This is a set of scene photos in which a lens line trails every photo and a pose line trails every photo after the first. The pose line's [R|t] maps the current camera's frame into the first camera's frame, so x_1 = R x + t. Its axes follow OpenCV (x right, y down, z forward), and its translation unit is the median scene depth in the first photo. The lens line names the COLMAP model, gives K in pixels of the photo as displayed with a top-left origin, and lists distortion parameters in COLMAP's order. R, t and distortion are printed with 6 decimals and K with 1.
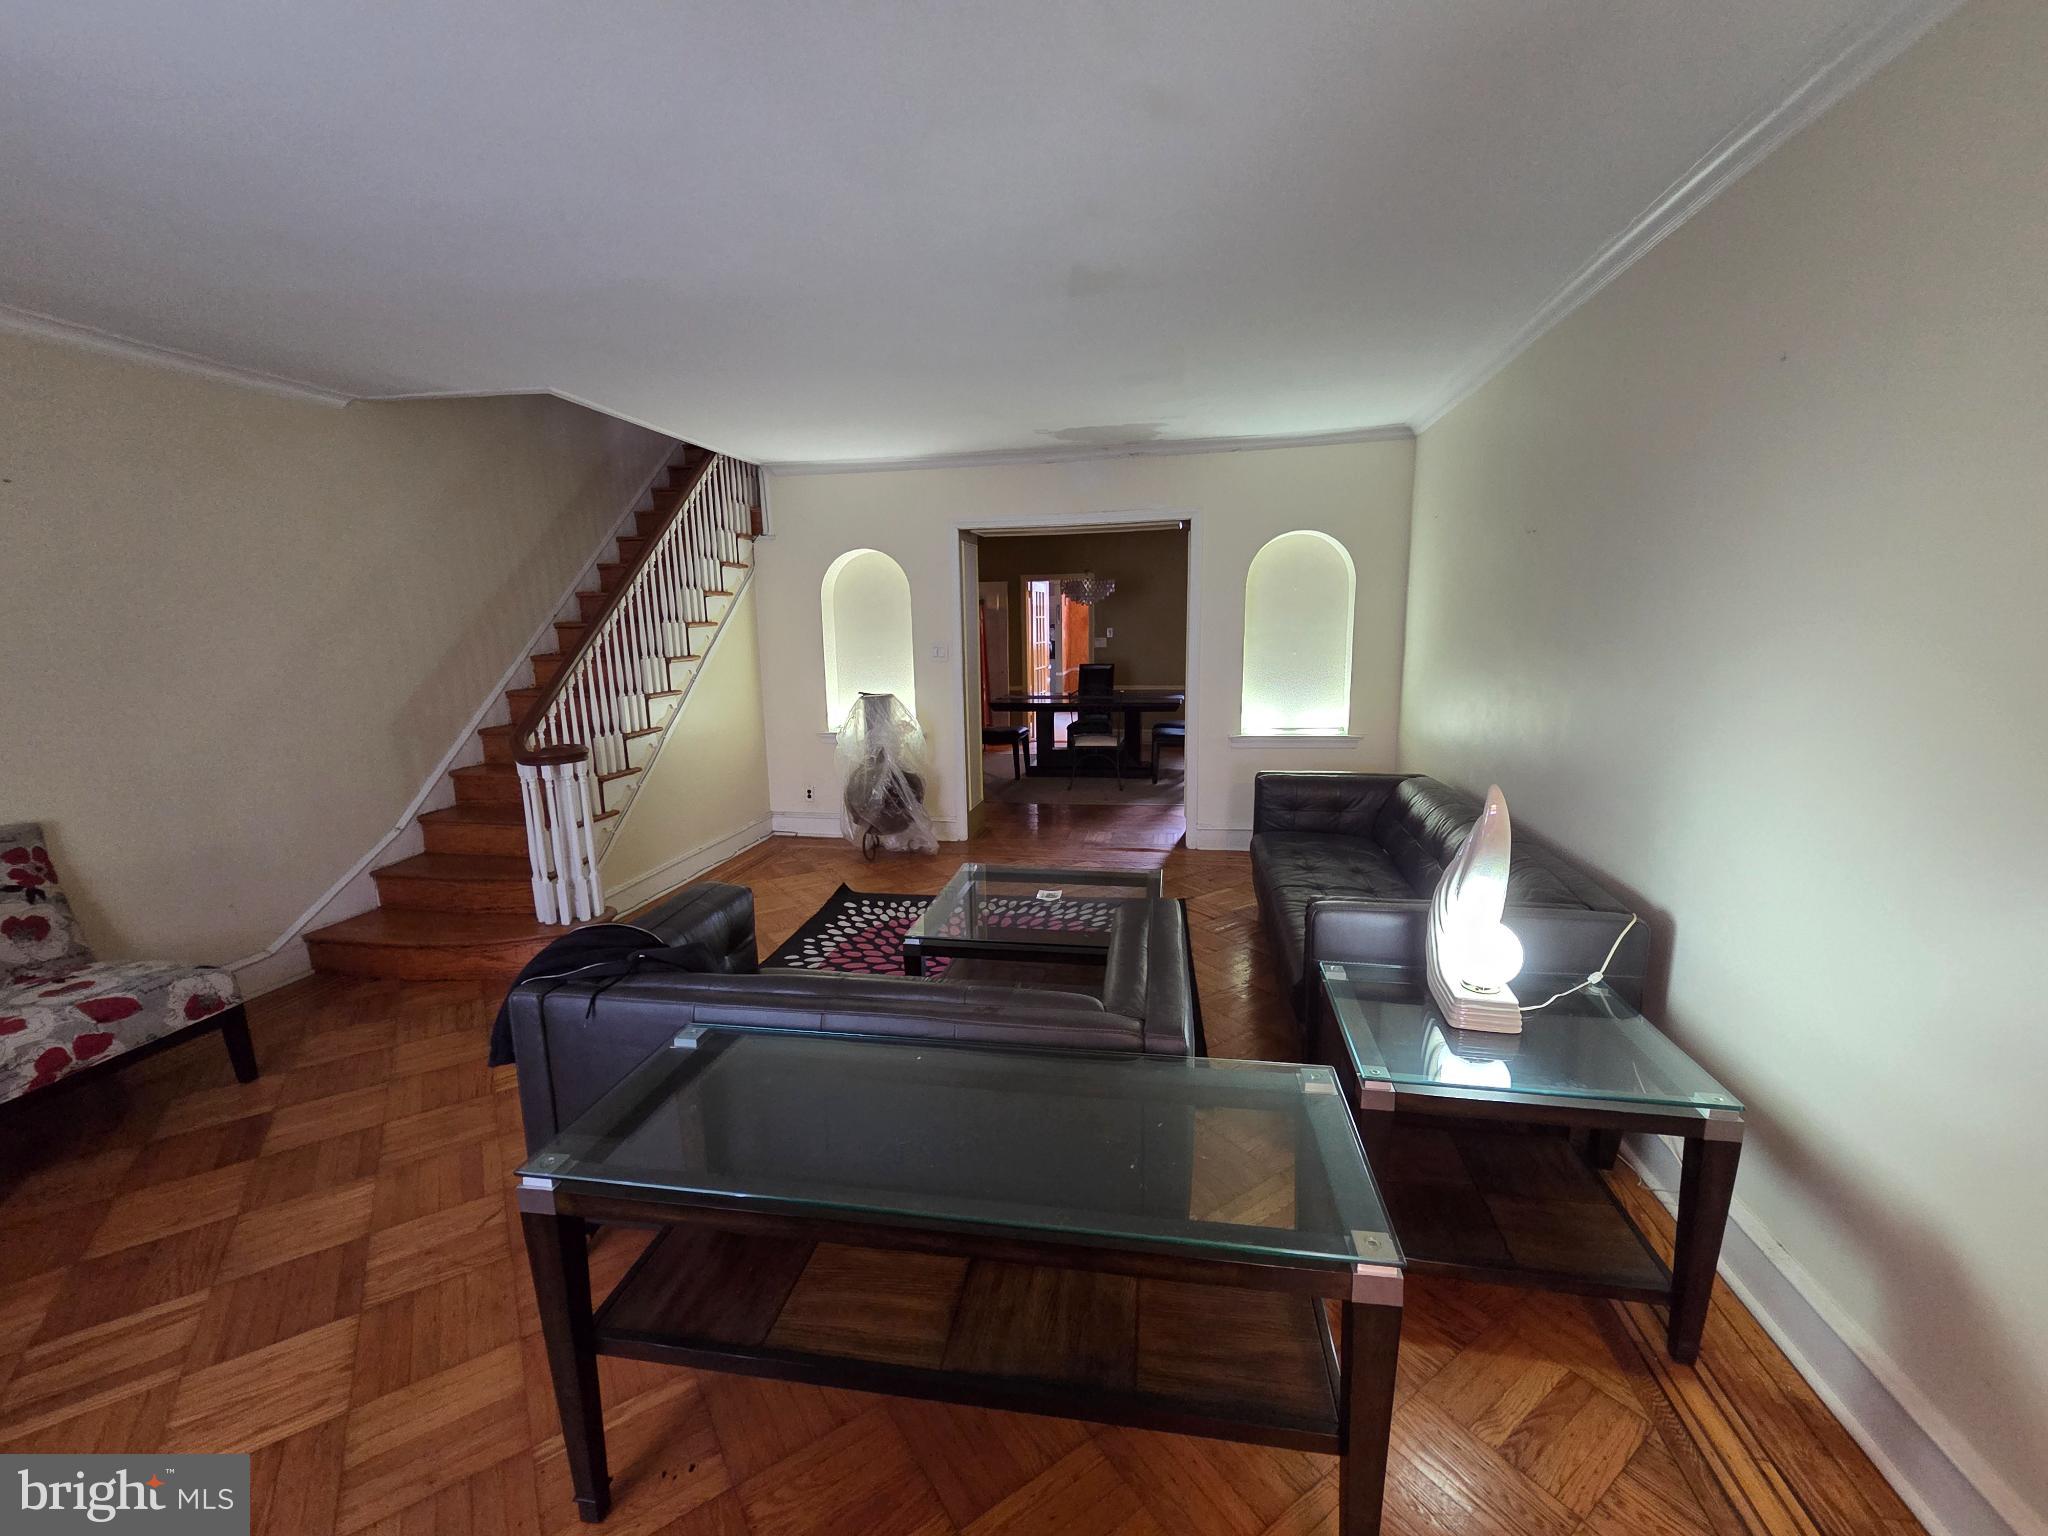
lens RADIAL K [[838.7, 0, 1022.8], [0, 838.7, 769.9], [0, 0, 1]] dist [0.004041, 0.000027]
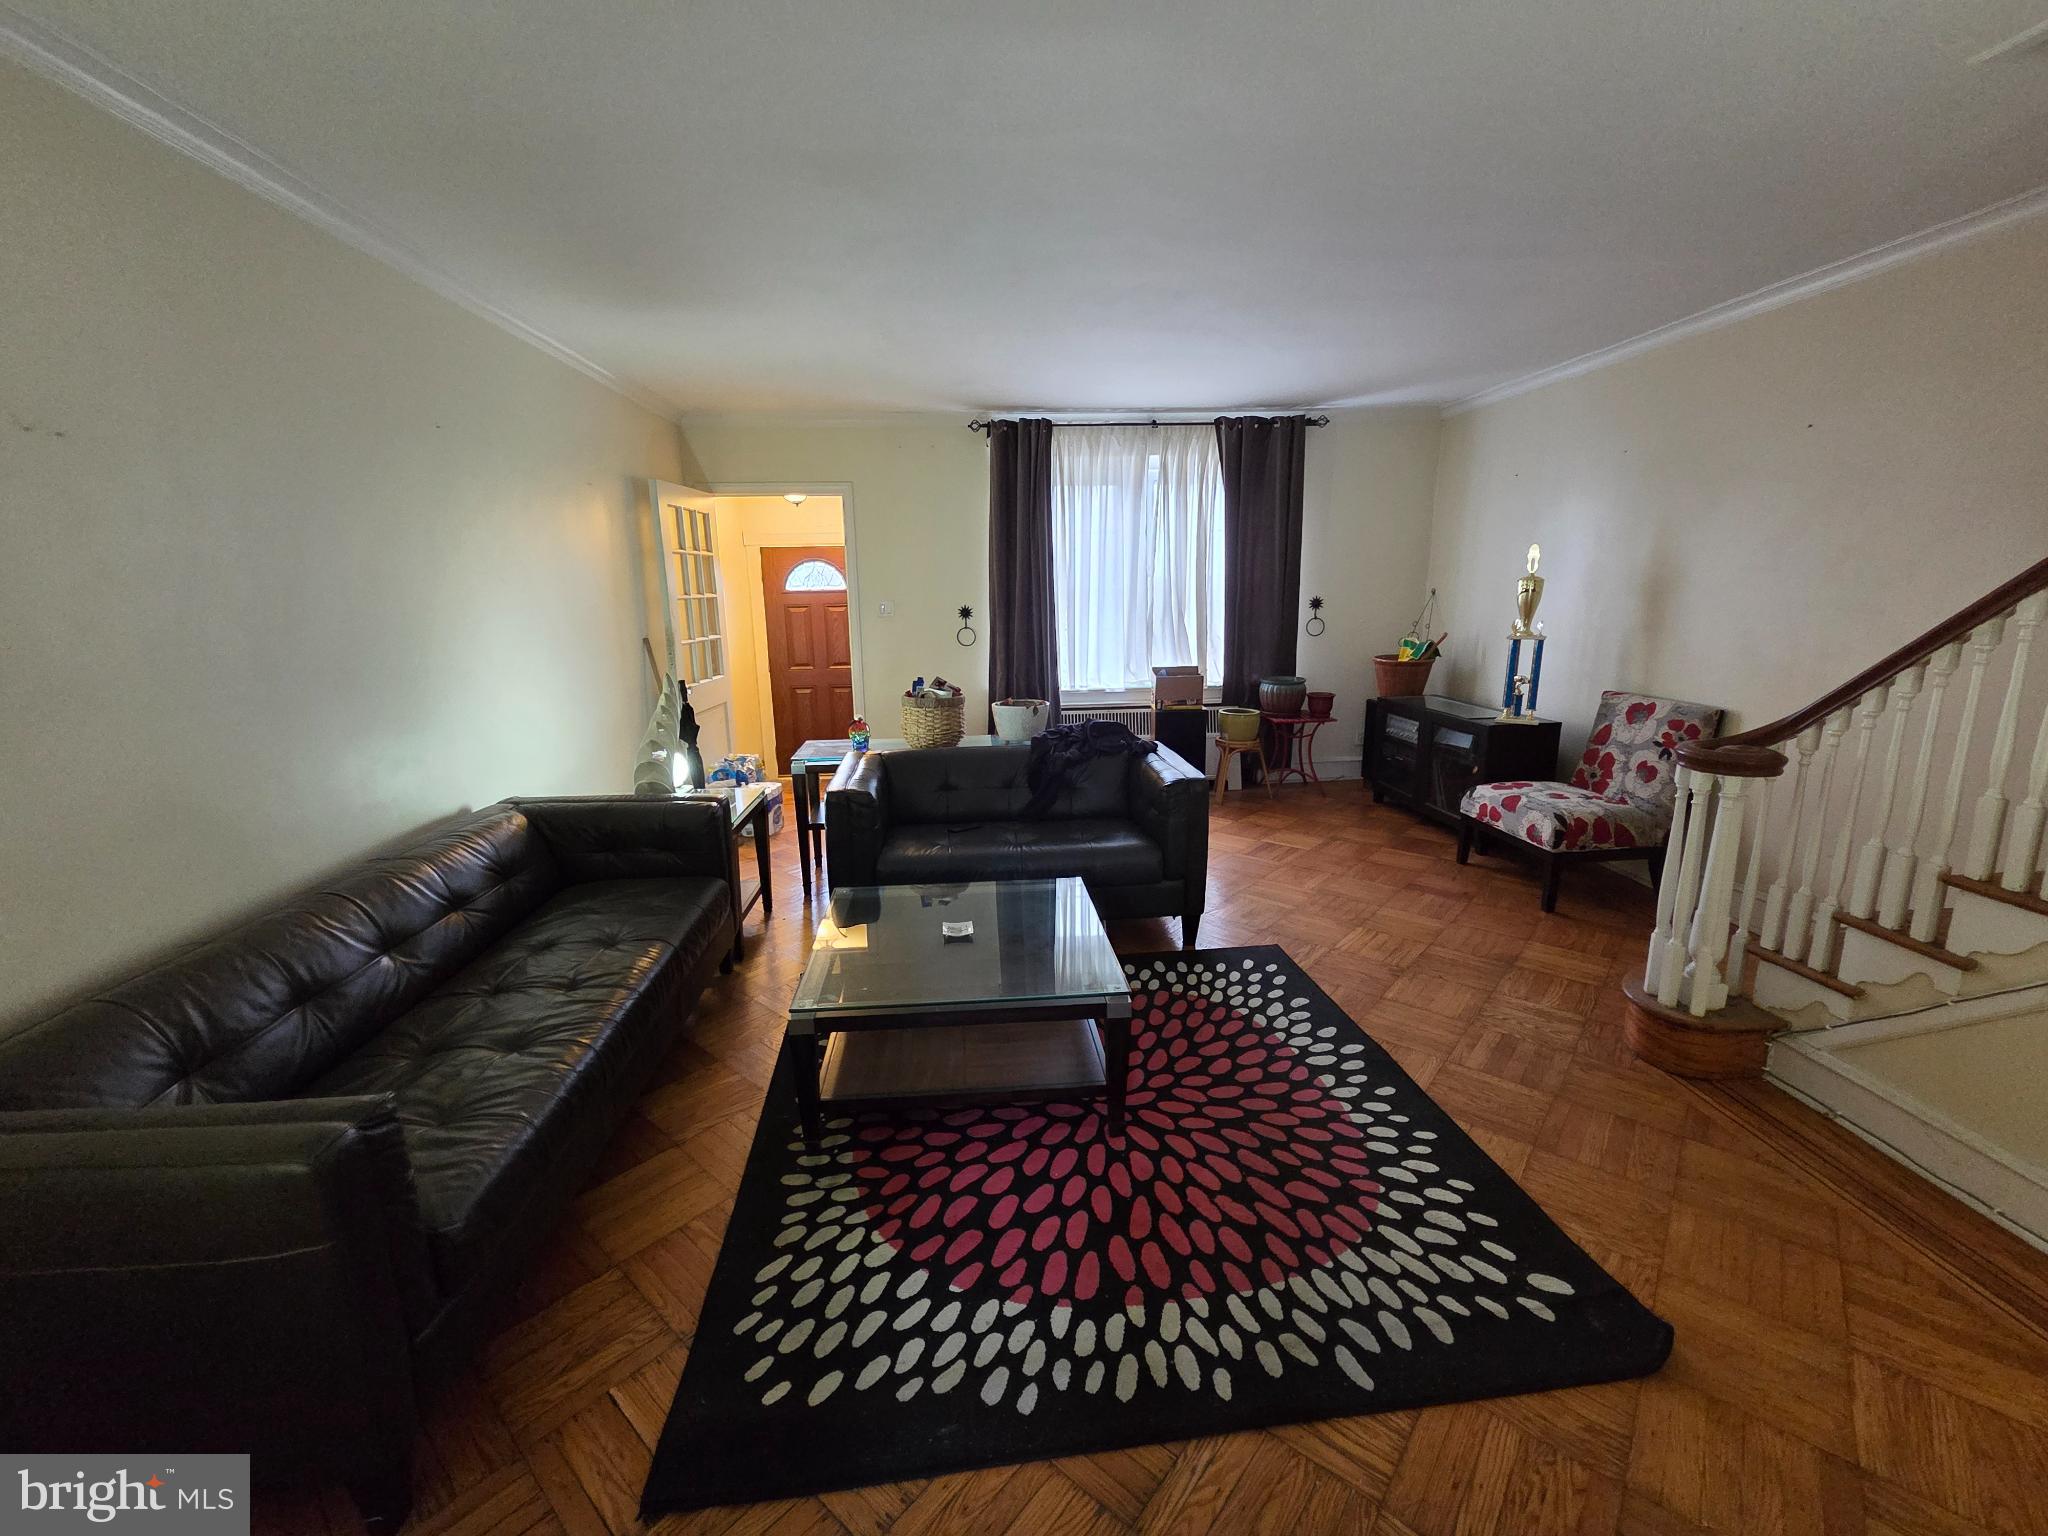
lens RADIAL K [[838.7, 0, 1018.3], [0, 838.7, 769.9], [0, 0, 1]] dist [0.004041, 0.000027]
pose [[-0.966970, 0.086643, -0.239711, 0.115606], [-0.013547, 0.921654, 0.387777, -0.222974], [0.254529, 0.378216, -0.890038, 1.267507]]
